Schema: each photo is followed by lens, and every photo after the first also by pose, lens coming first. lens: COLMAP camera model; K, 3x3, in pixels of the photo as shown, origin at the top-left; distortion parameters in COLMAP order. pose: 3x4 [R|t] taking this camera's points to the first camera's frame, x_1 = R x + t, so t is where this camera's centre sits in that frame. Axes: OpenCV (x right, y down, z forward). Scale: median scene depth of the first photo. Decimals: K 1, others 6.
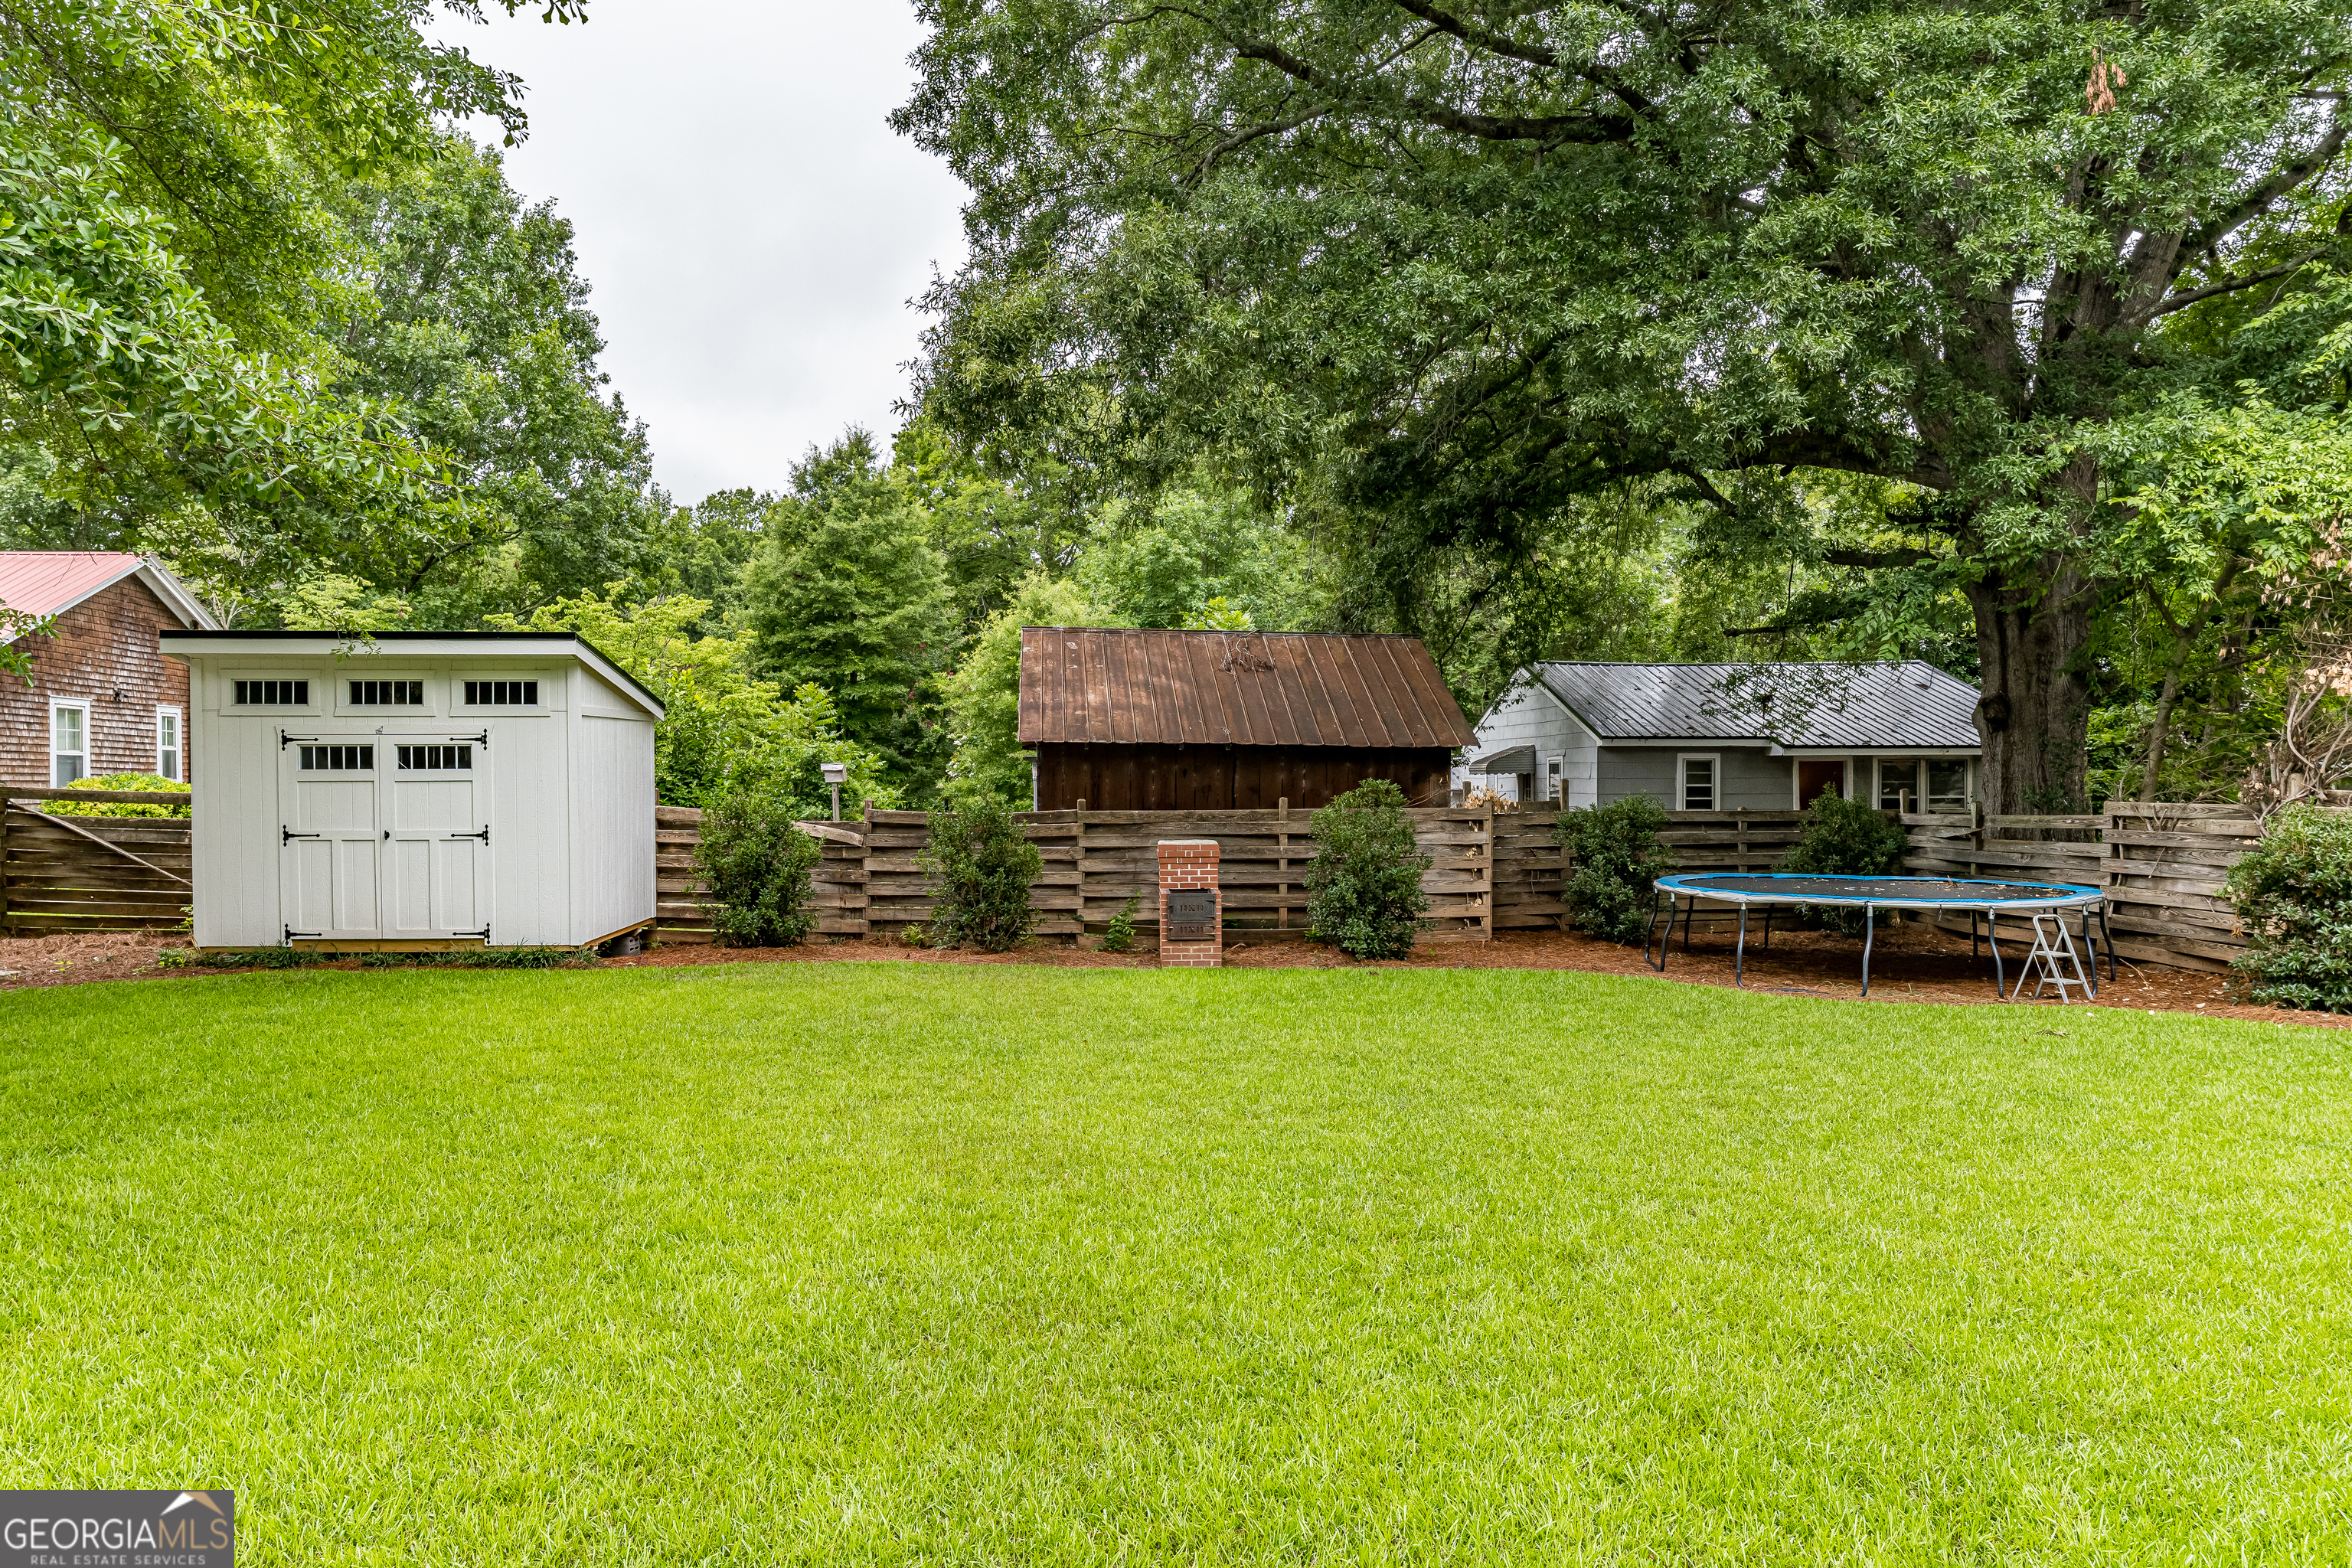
lens RADIAL K [[1447.9, 0, 1181.1], [0, 1447.9, 786.3], [0, 0, 1]] dist [-0.017815, 0.000842]
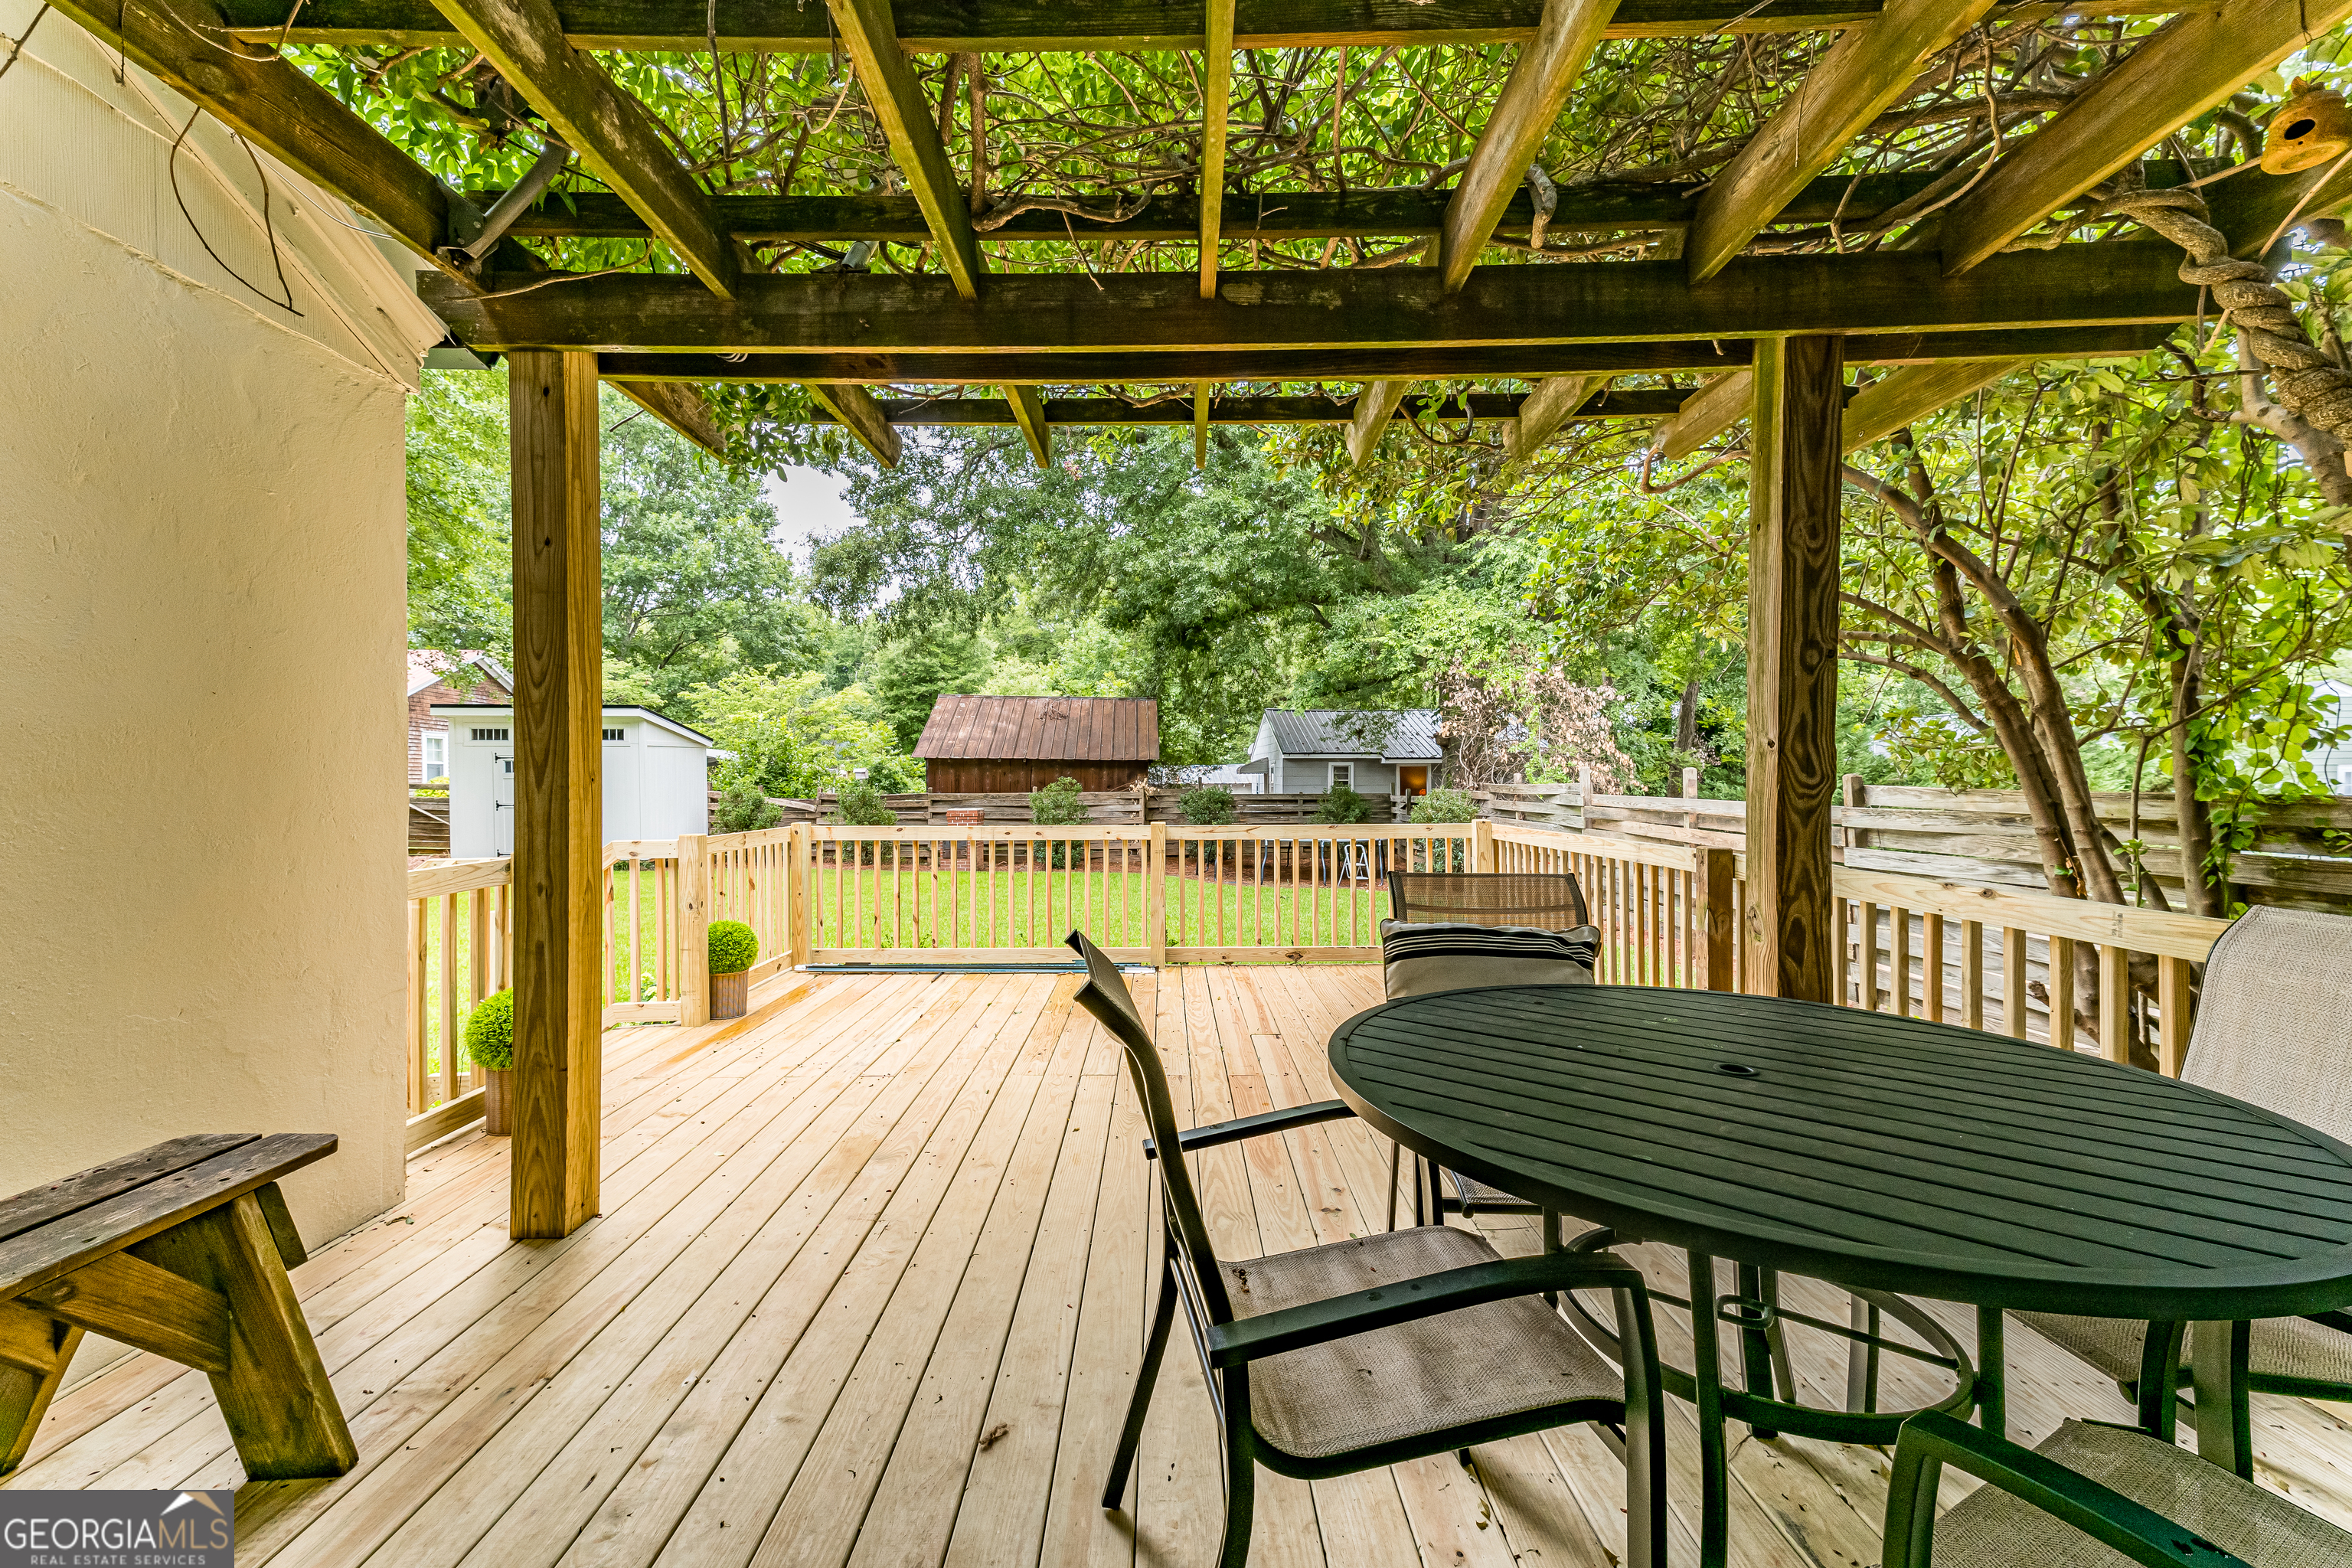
lens RADIAL K [[922.7, 0, 1176.0], [0, 922.7, 784.0], [0, 0, 1]] dist [0.025857, 0.000019]
pose [[0.999243, -0.000512, -0.038893, 0.373717], [0.000652, 0.999993, 0.003583, 0.000102], [0.038890, -0.003606, 0.999237, -0.268561]]
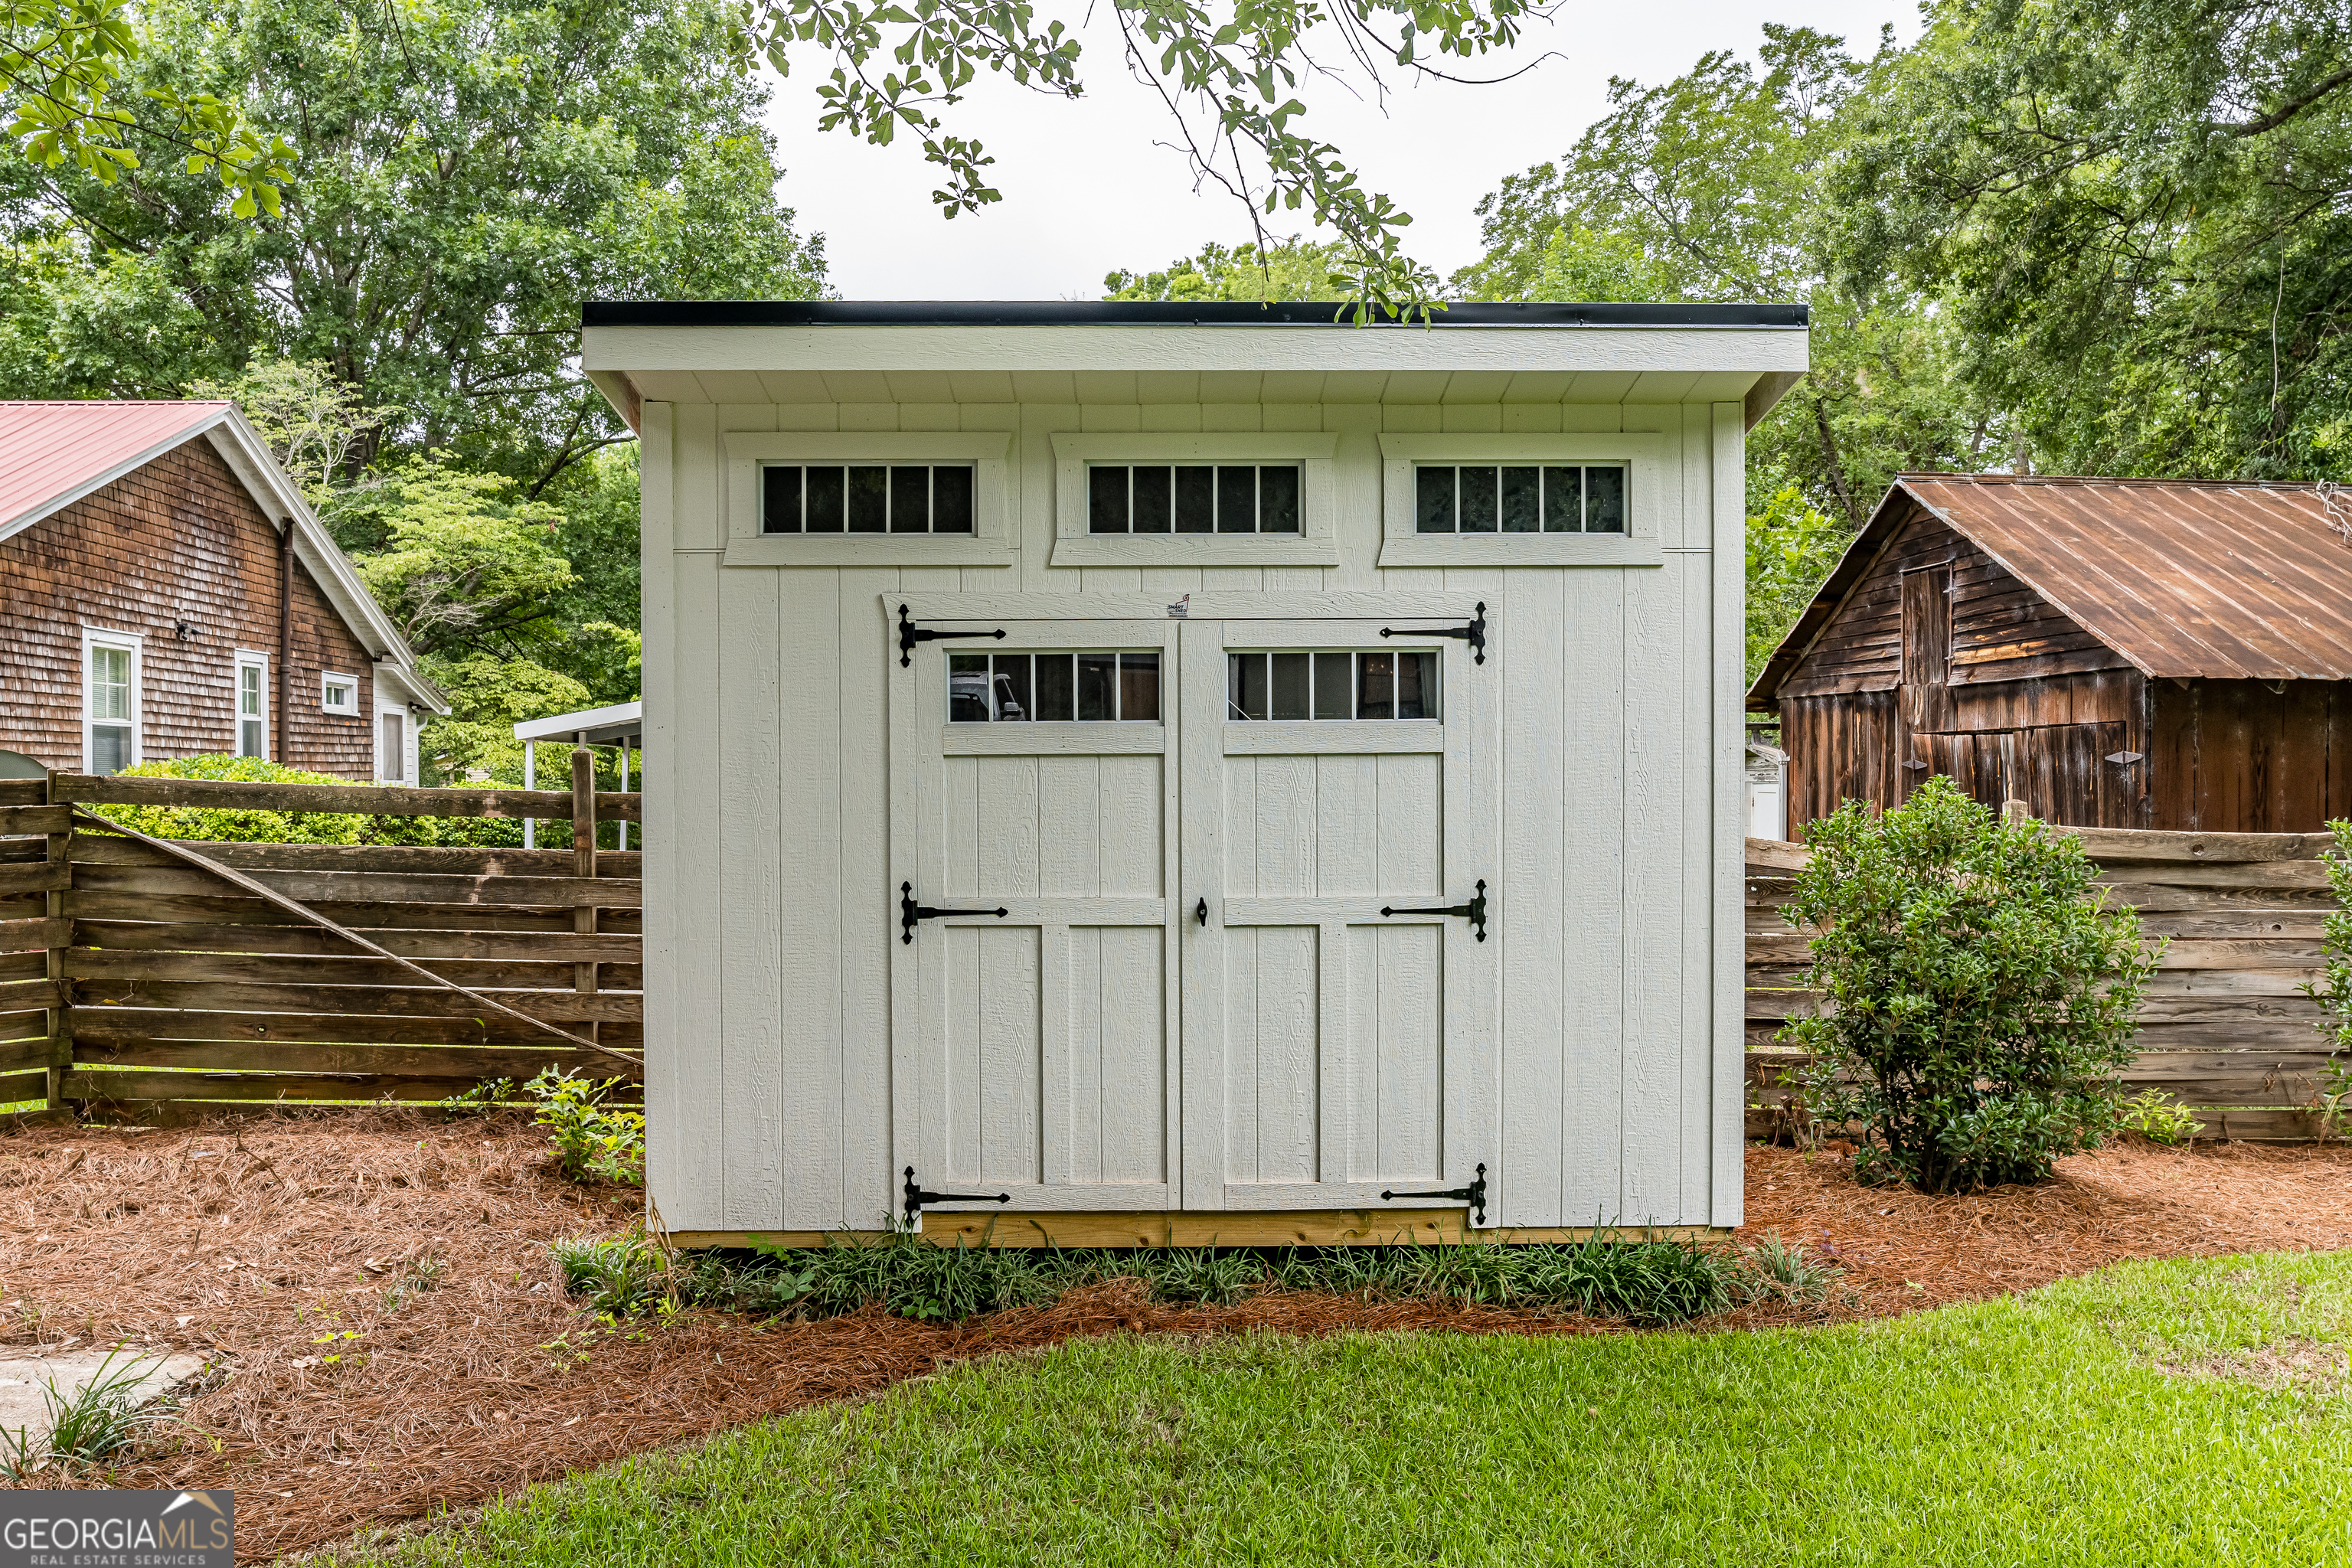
lens RADIAL K [[1655.6, 0, 1182.7], [0, 1655.6, 770.5], [0, 0, 1]] dist [-0.016278, -0.003319]
pose [[0.998924, -0.002196, -0.046321, -0.534002], [0.001973, 0.999986, -0.004869, 0.002180], [0.046331, 0.004772, 0.998915, 0.600600]]
